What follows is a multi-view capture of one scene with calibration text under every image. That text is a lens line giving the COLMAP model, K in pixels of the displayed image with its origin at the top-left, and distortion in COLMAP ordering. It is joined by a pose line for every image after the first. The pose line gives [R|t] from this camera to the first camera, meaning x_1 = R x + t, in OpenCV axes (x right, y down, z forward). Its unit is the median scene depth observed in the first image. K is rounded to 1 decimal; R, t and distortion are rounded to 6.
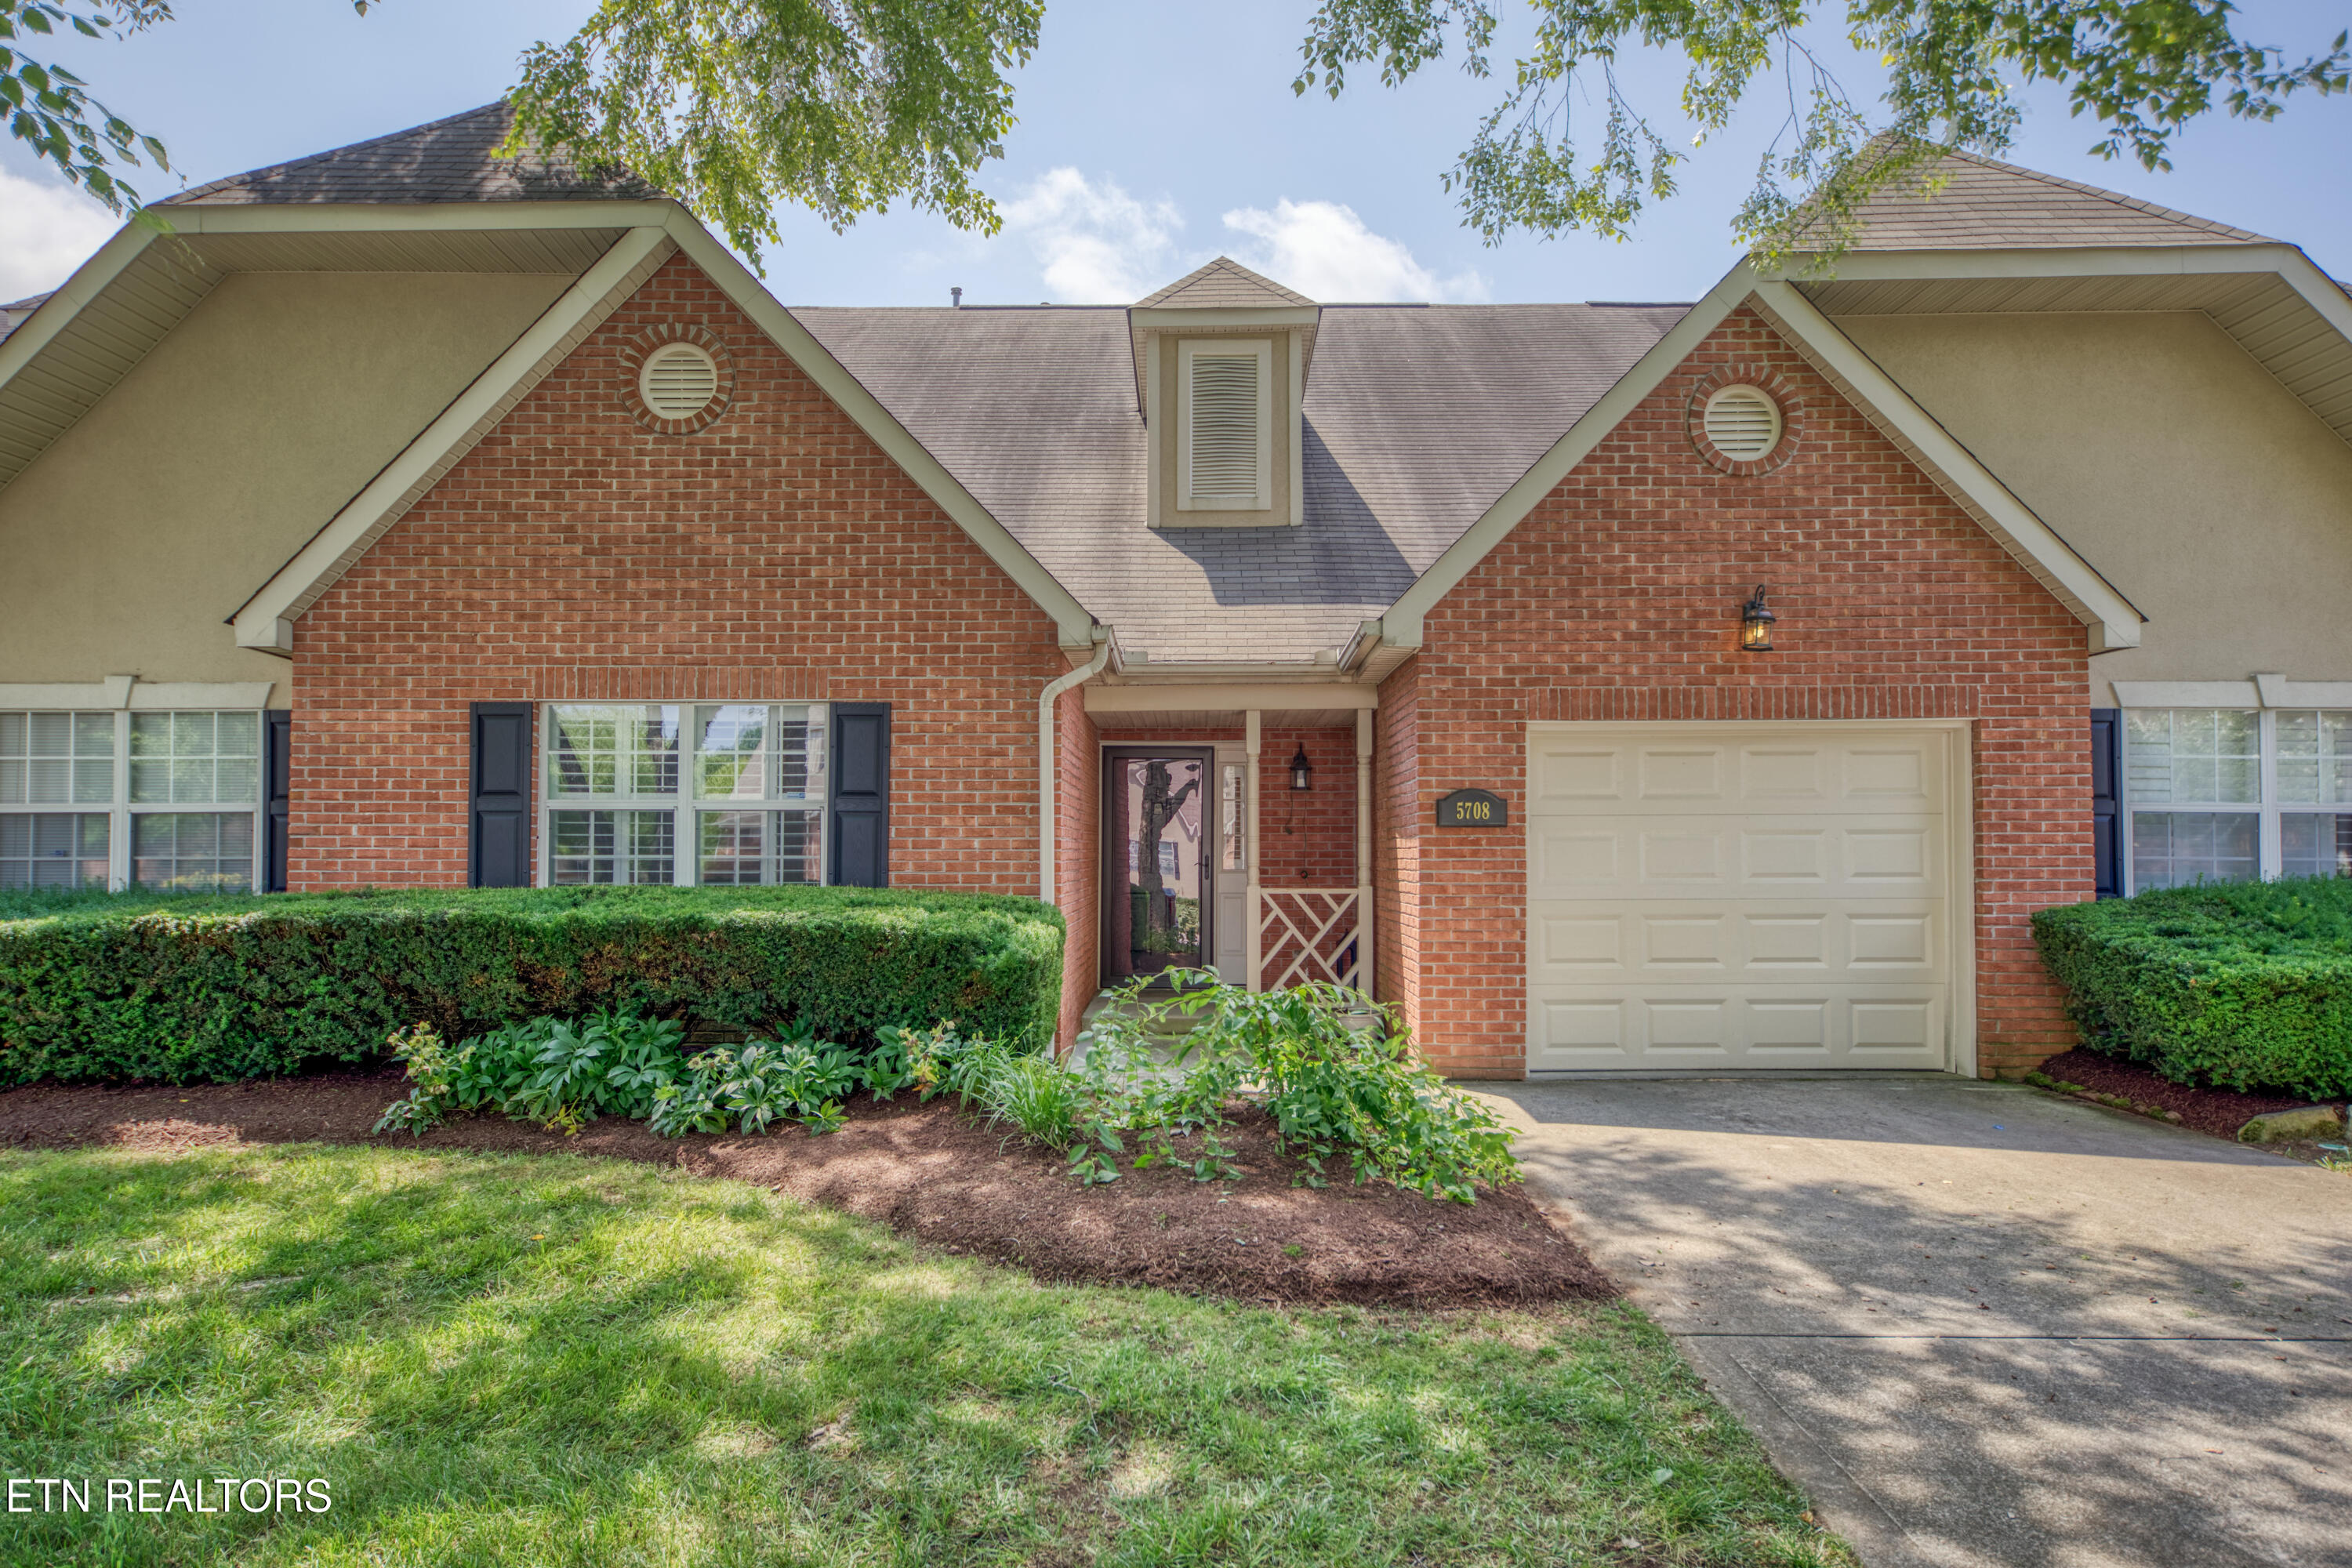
lens RADIAL K [[1424.6, 0, 1163.9], [0, 1424.6, 793.9], [0, 0, 1]] dist [-0.062888, -0.001511]
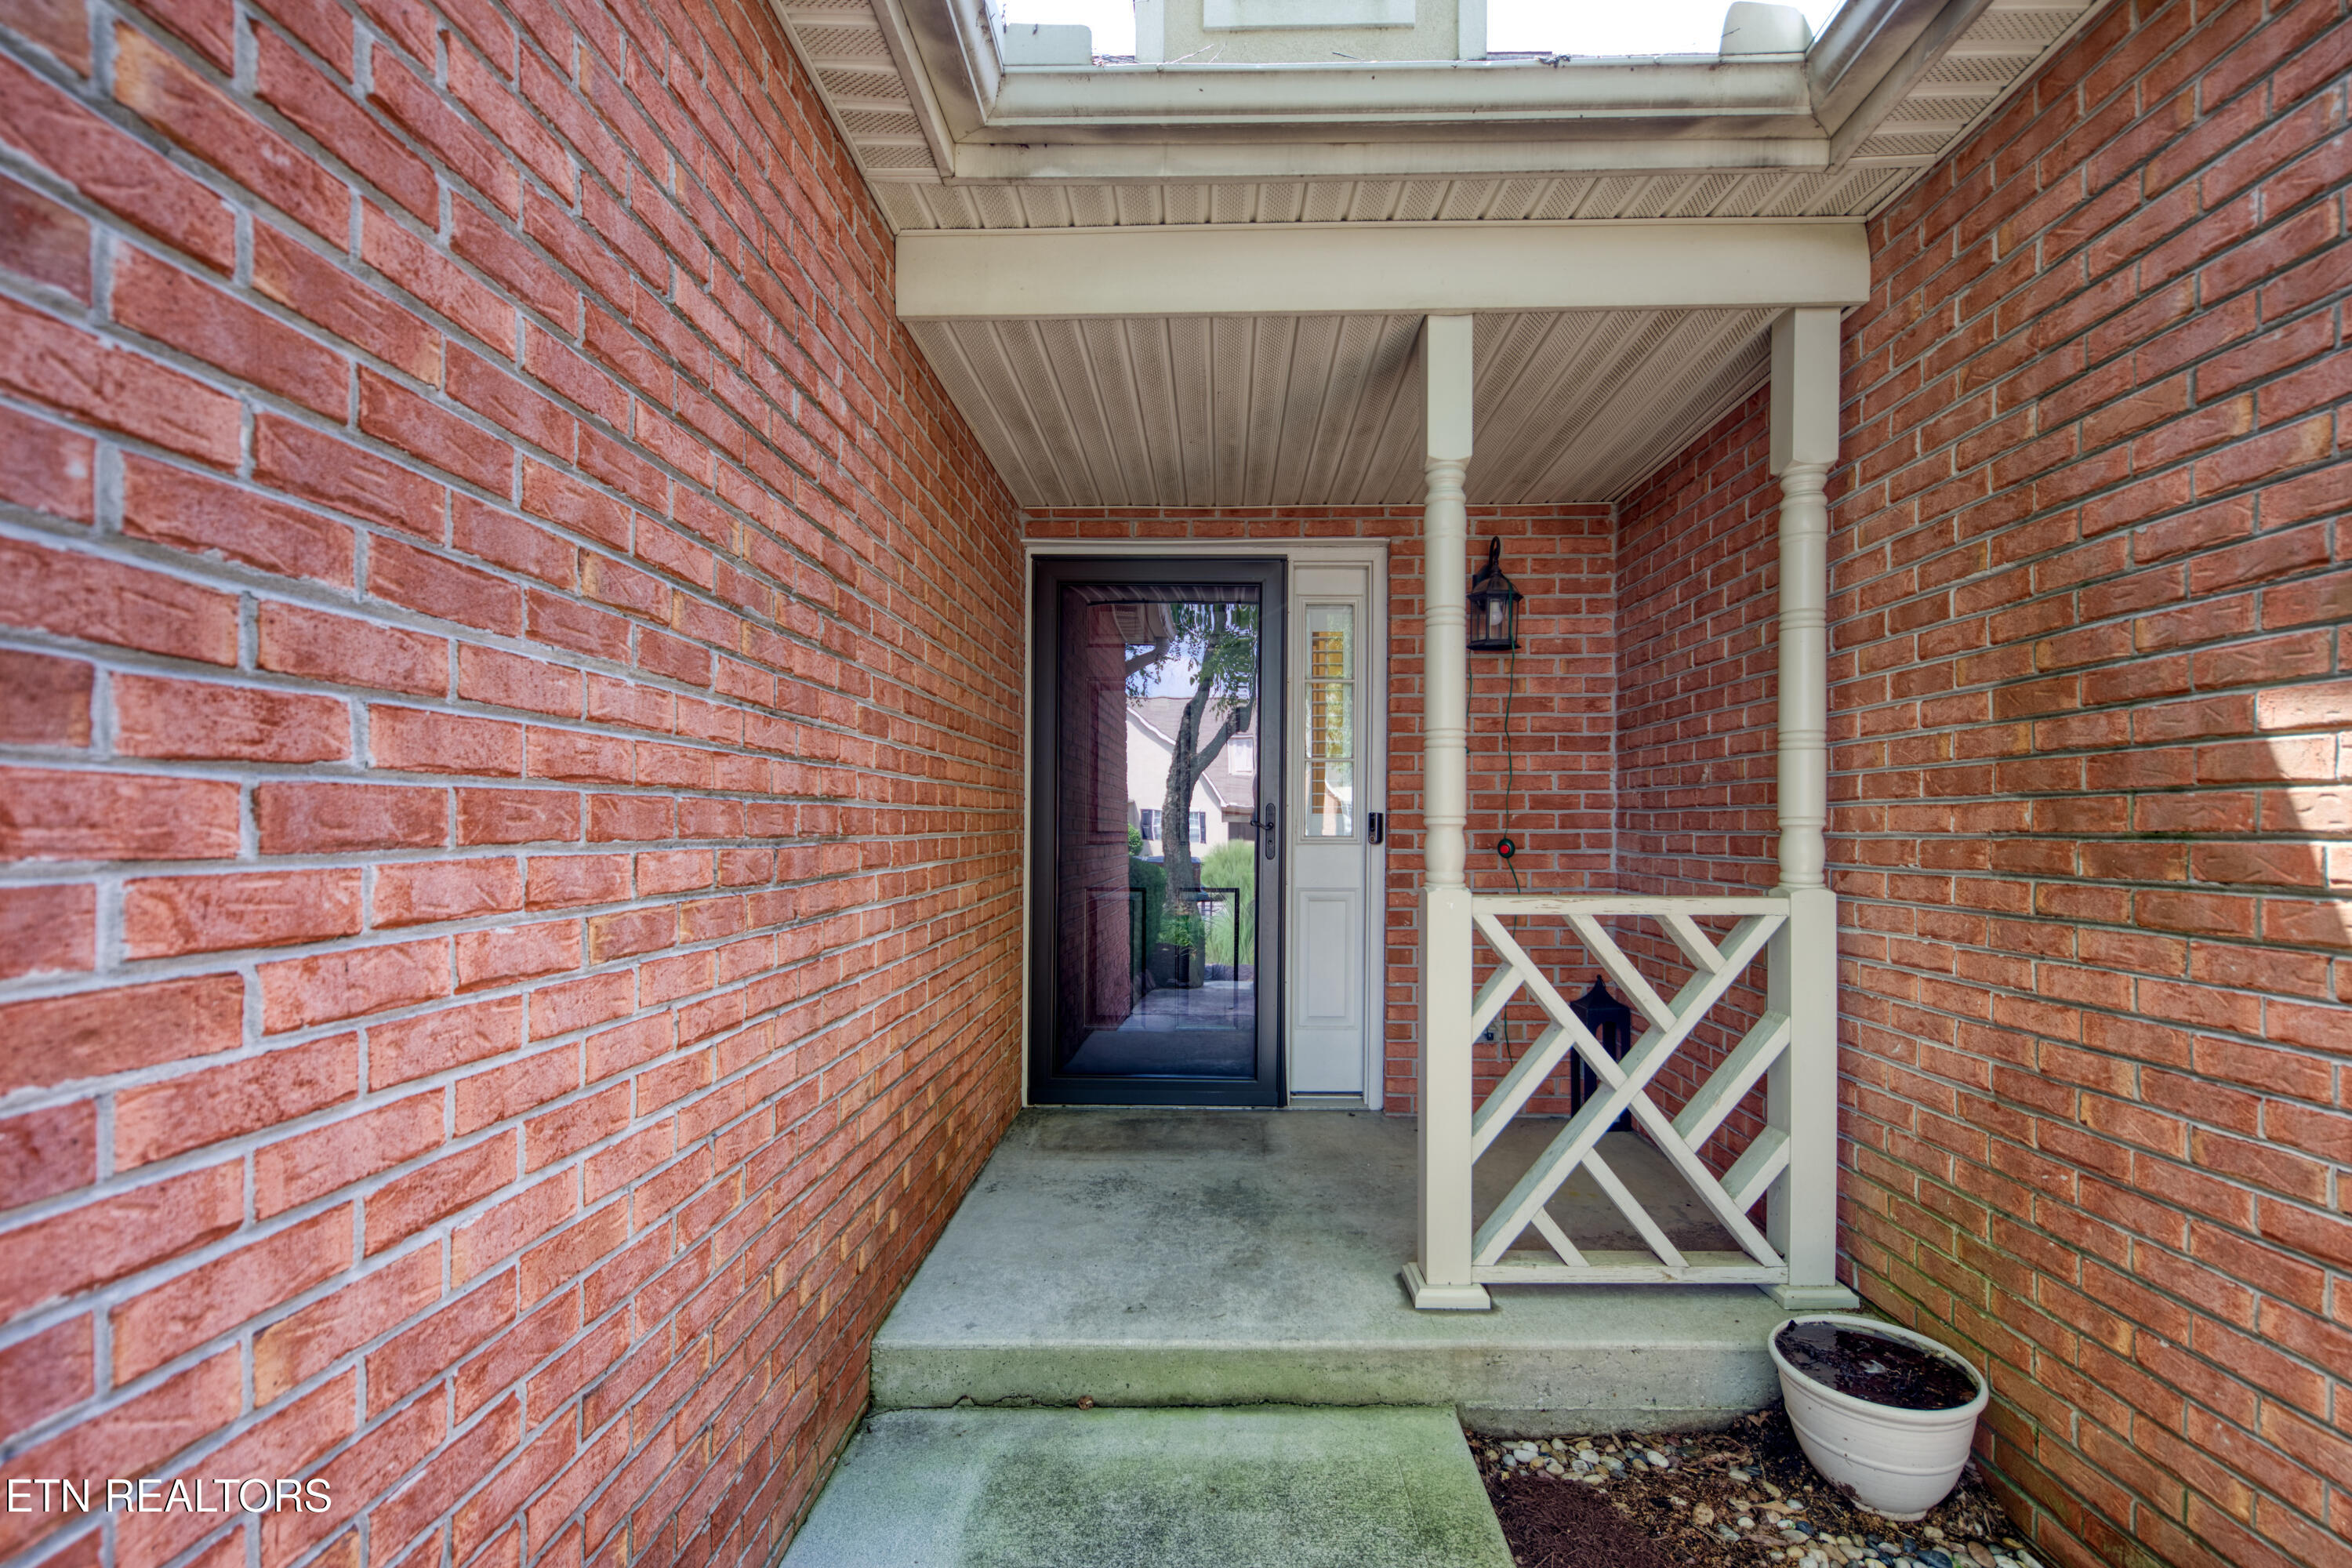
lens RADIAL K [[1289.4, 0, 1184.2], [0, 1289.4, 828.3], [0, 0, 1]] dist [0.018382, 0.000240]
pose [[0.999967, -0.003724, -0.007221, 0.009792], [0.004036, 0.999036, 0.043710, 0.049094], [0.007051, -0.043738, 0.999018, 0.910469]]
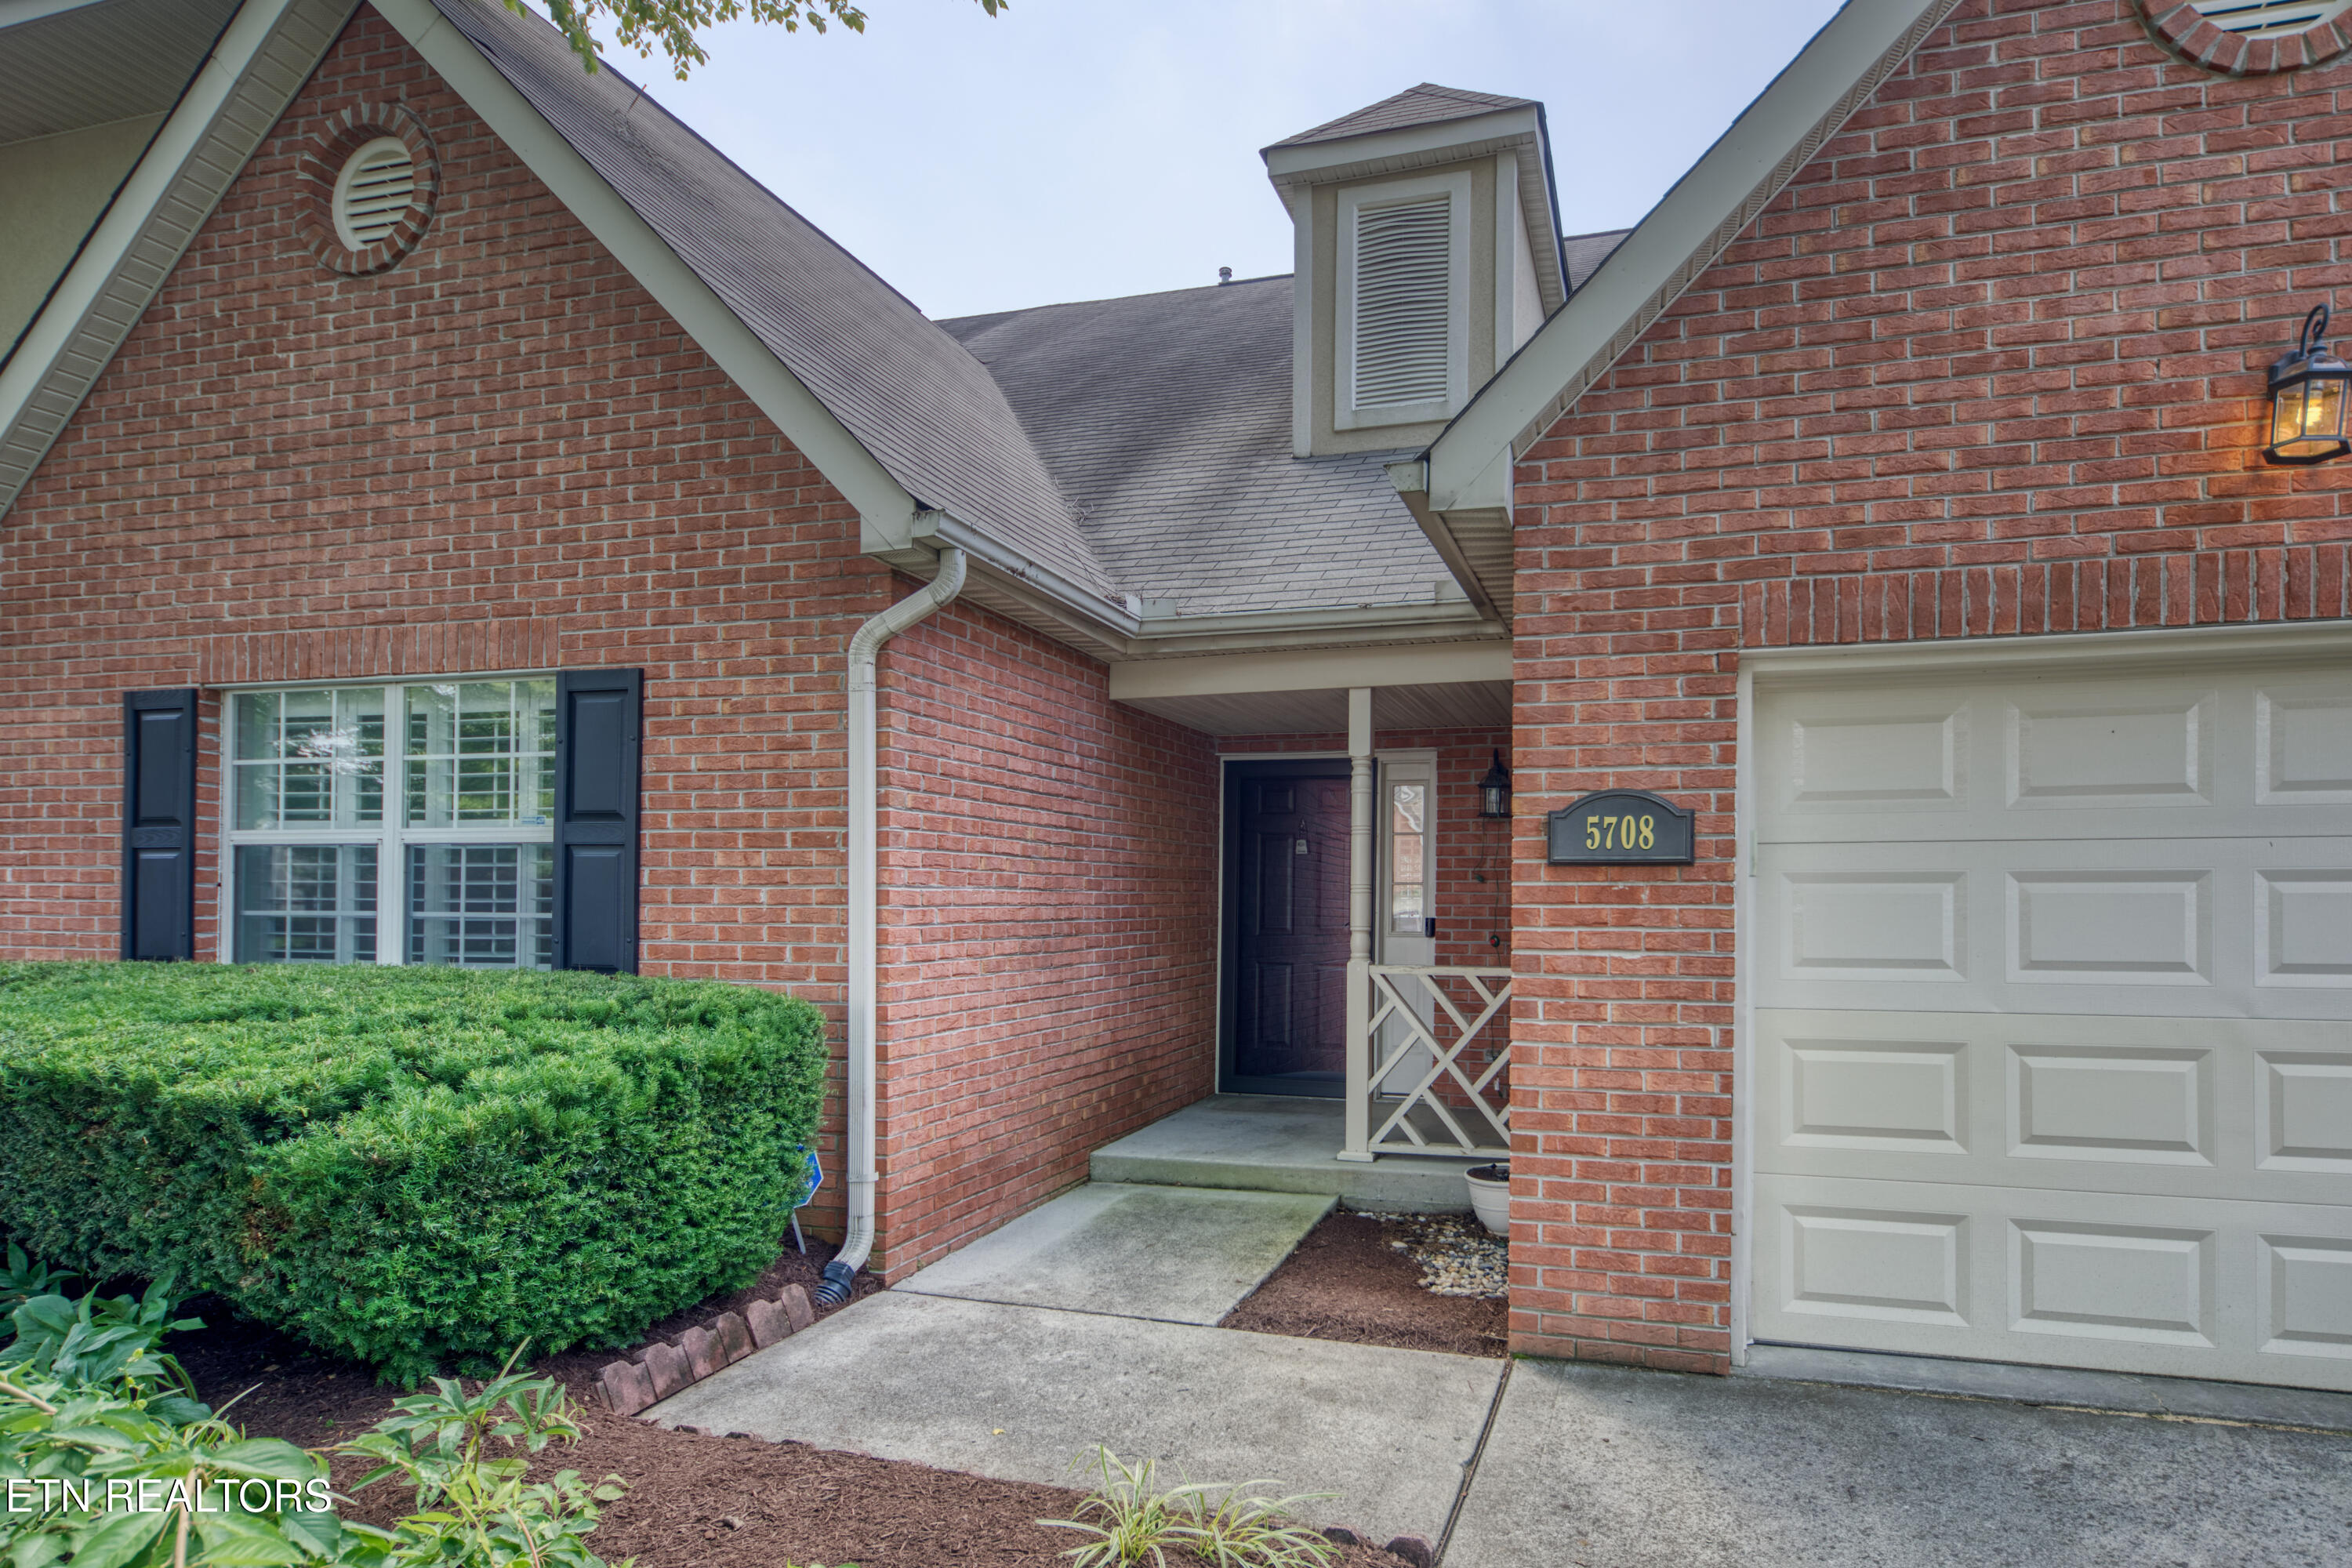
lens RADIAL K [[1365.1, 0, 1188.4], [0, 1365.1, 894.5], [0, 0, 1]] dist [-0.004043, -0.005295]
pose [[0.960952, 0.003234, -0.276695, 0.202572], [0.006155, 0.999435, 0.033056, 0.016209], [0.276645, -0.033468, 0.960389, 0.488082]]
